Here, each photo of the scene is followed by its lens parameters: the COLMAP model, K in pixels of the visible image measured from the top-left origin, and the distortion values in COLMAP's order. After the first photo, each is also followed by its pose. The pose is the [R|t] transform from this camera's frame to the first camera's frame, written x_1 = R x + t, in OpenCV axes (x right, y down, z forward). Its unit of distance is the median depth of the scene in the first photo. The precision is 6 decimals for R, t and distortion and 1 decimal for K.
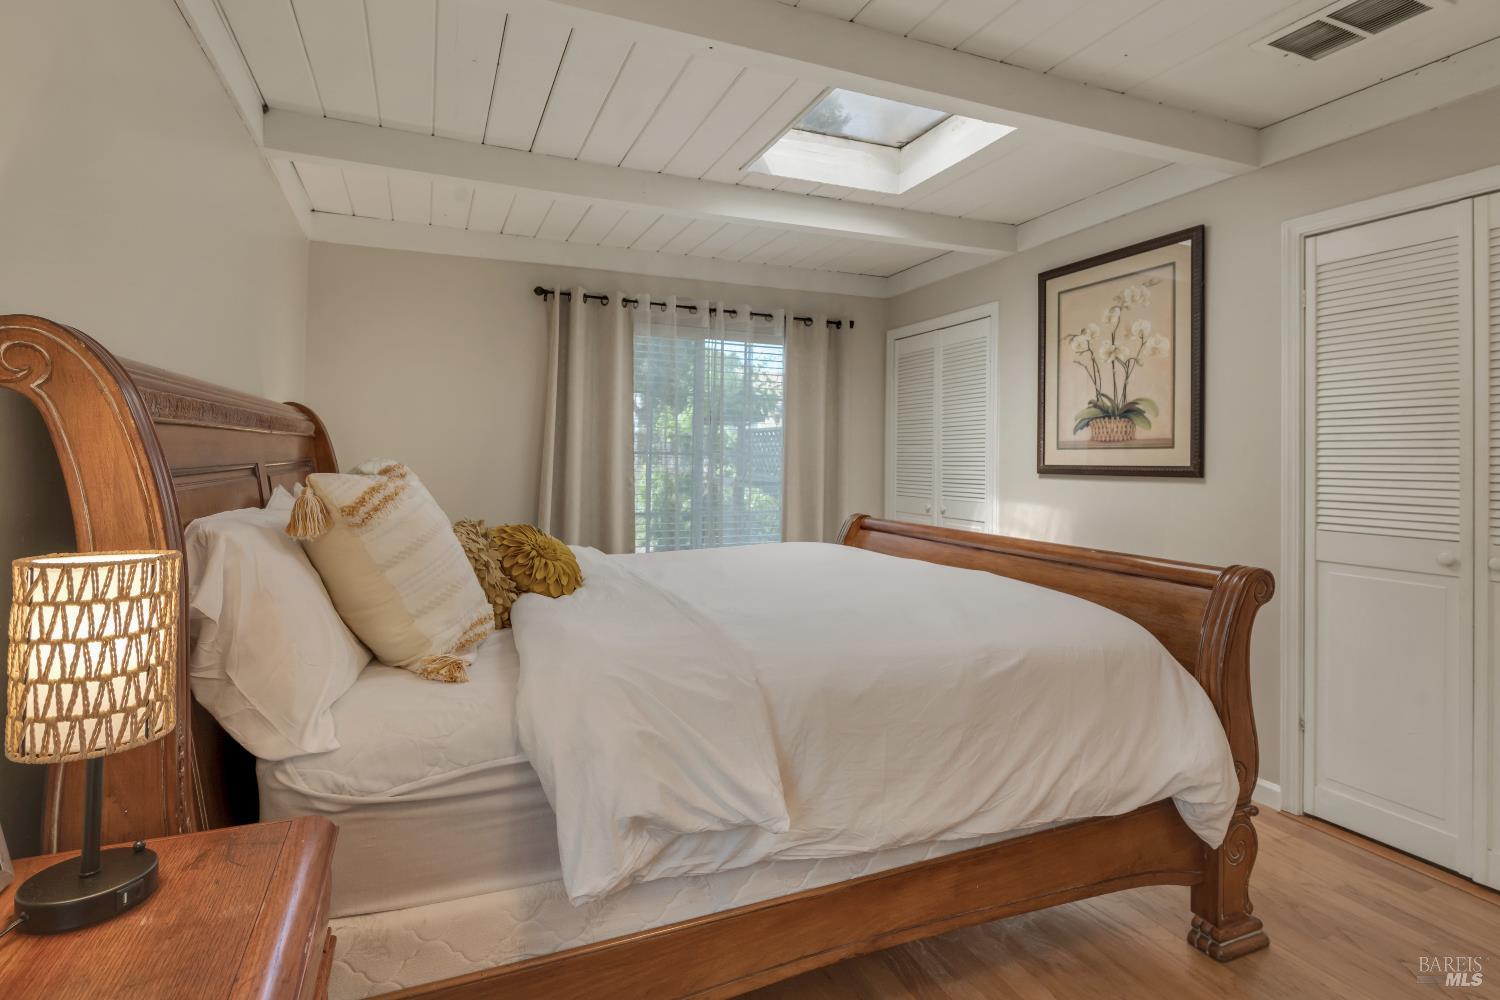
lens RADIAL K [[790.5, 0, 748.0], [0, 790.5, 467.4], [0, 0, 1]] dist [0.002635, -0.000544]
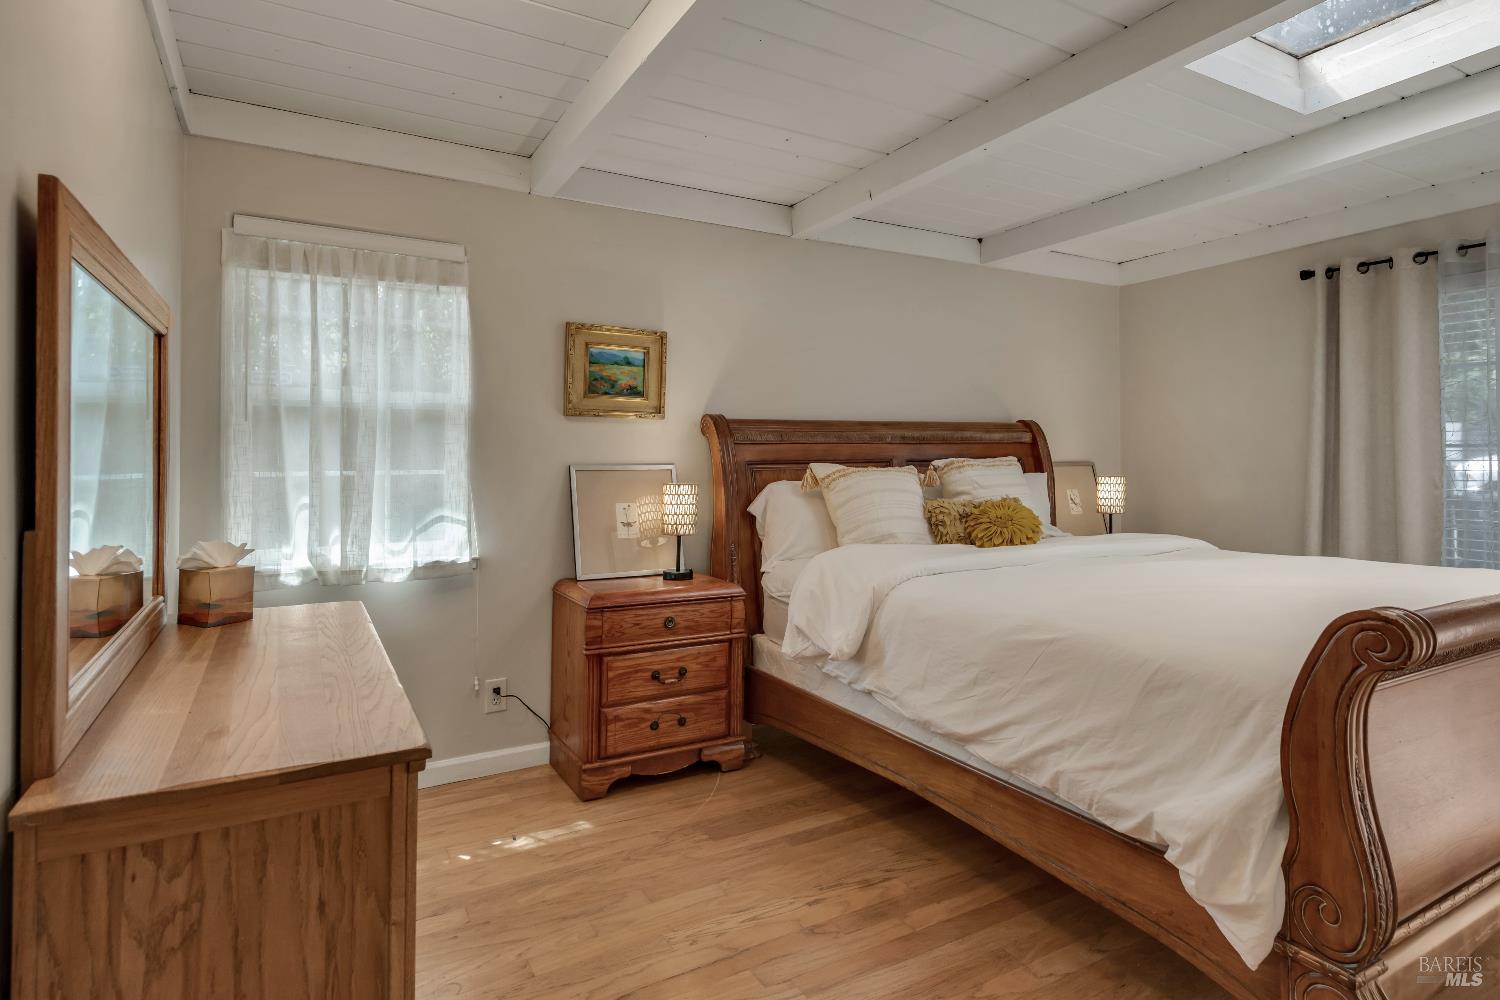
lens RADIAL K [[814.5, 0, 747.9], [0, 814.5, 454.3], [0, 0, 1]] dist [0.001897, 0.000063]
pose [[0.087191, -0.004702, -0.996181, 0.948660], [-0.003106, 0.999983, -0.004992, 0.004664], [0.996187, 0.003530, 0.087175, 0.336283]]
